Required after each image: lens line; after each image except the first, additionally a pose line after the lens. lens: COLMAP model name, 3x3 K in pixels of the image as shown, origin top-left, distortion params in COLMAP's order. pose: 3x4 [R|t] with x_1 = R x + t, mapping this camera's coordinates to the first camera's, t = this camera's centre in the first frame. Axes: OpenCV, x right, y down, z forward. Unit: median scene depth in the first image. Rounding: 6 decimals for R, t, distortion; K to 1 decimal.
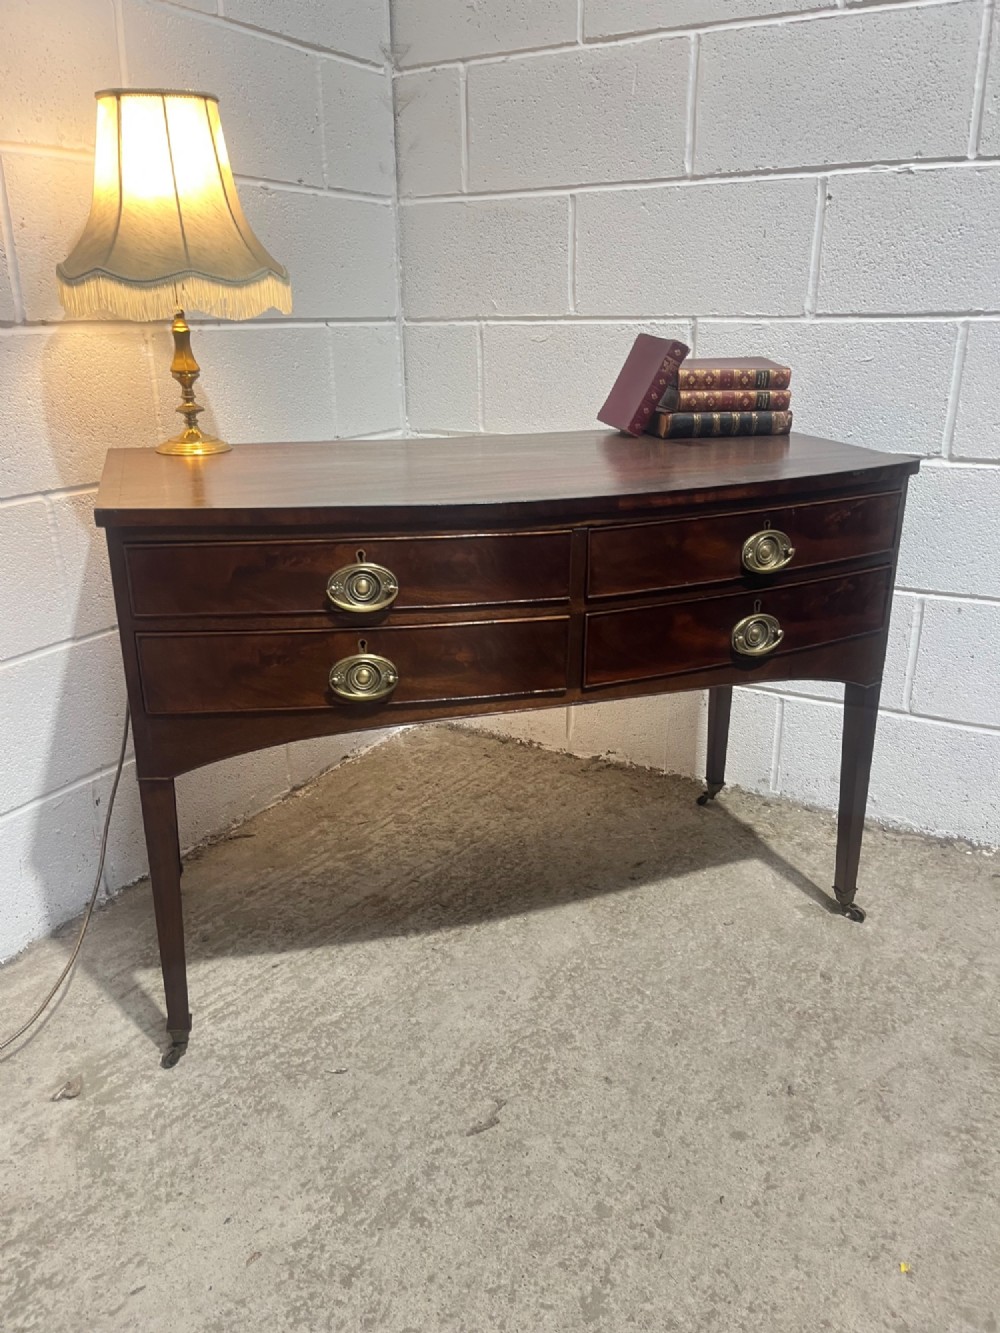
lens RADIAL K [[997.5, 0, 500.0], [0, 997.5, 666.5], [0, 0, 1]] dist [0.025819, -0.034383]
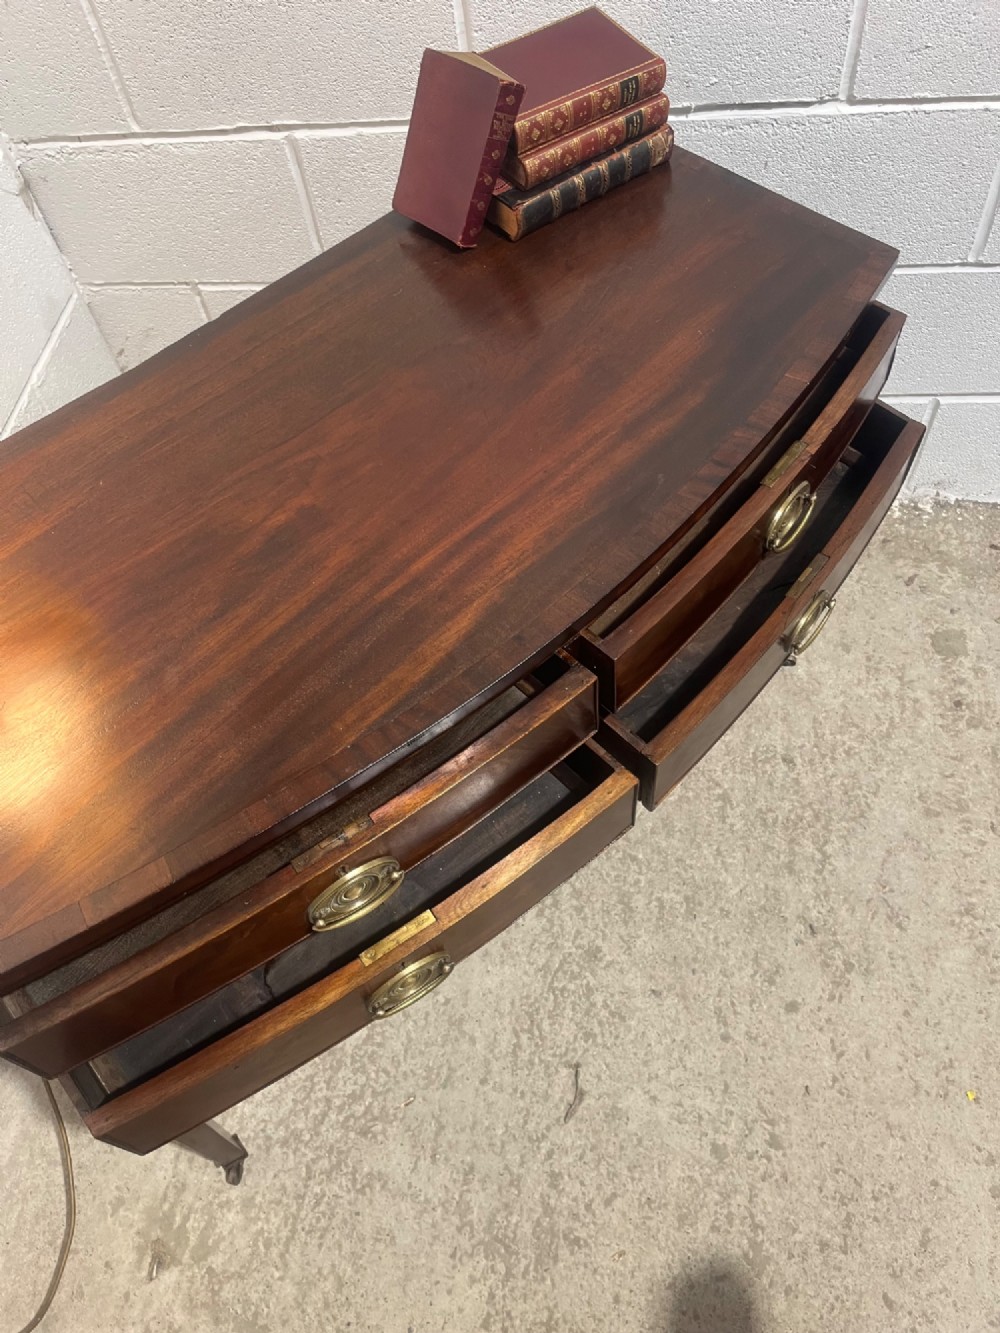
lens RADIAL K [[1003.4, 0, 492.8], [0, 1003.4, 651.8], [0, 0, 1]] dist [0.010089, -0.014351]
pose [[0.906213, -0.387433, 0.169332, -0.075762], [0.223639, 0.779075, 0.585686, -0.458162], [-0.358837, -0.492887, 0.792653, 0.383413]]
